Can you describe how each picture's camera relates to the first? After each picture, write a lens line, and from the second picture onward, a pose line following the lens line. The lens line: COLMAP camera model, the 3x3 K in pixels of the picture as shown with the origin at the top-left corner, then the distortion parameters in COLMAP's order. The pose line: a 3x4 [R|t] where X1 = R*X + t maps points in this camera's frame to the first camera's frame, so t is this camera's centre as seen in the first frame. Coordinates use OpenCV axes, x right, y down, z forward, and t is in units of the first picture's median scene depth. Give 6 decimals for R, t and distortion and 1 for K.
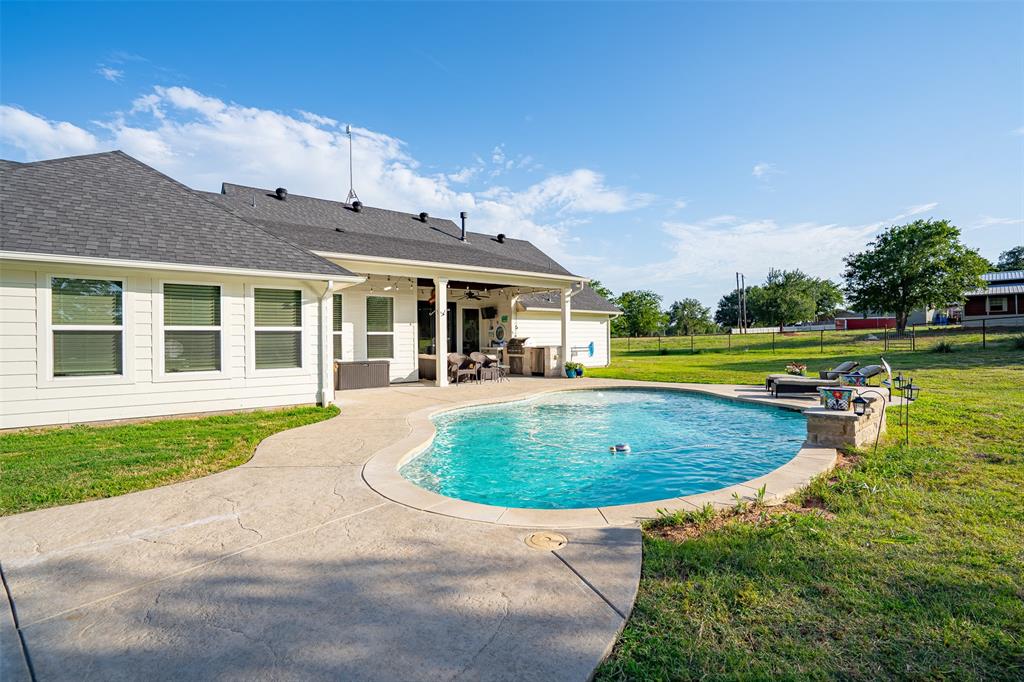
lens RADIAL K [[474.0, 0, 512.2], [0, 474.0, 340.3], [0, 0, 1]] dist [-0.048197, 0.012432]
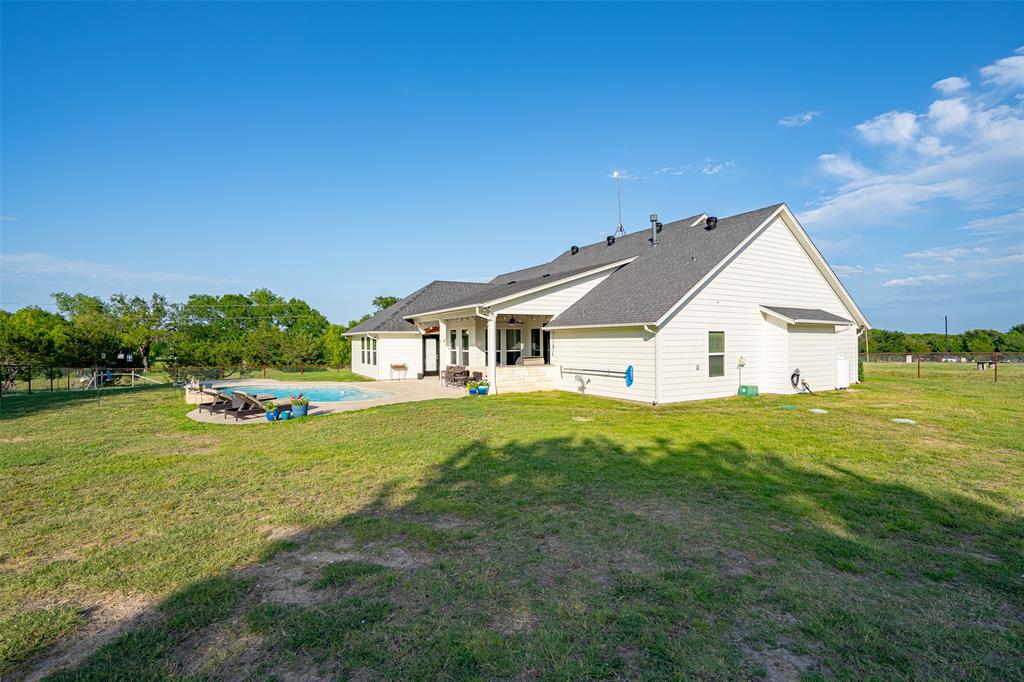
lens RADIAL K [[474.0, 0, 512.1], [0, 474.0, 342.4], [0, 0, 1]] dist [-0.048197, 0.012432]
pose [[-0.152119, -0.000638, -0.988362, 1.030240], [-0.000704, 1.000000, -0.000537, -0.036004], [0.988362, 0.000614, -0.152120, 1.064460]]
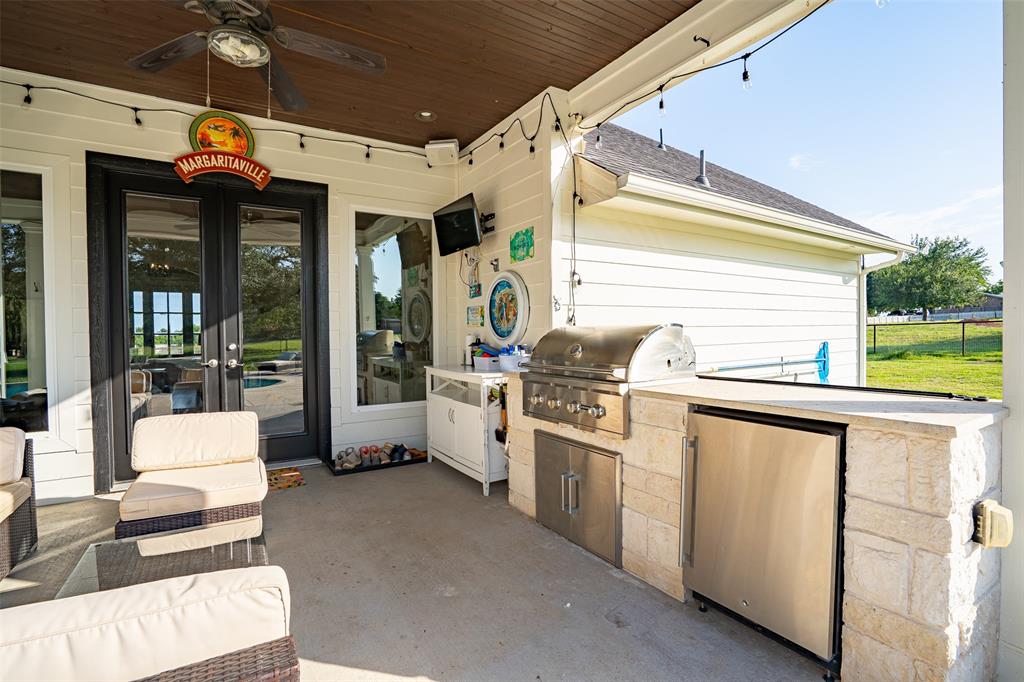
lens RADIAL K [[474.0, 0, 509.4], [0, 474.0, 339.0], [0, 0, 1]] dist [-0.048197, 0.012432]
pose [[0.991896, 0.002433, -0.127028, 0.006950], [-0.000238, 0.999850, 0.017292, -0.004221], [0.127051, -0.017122, 0.991748, 0.781595]]
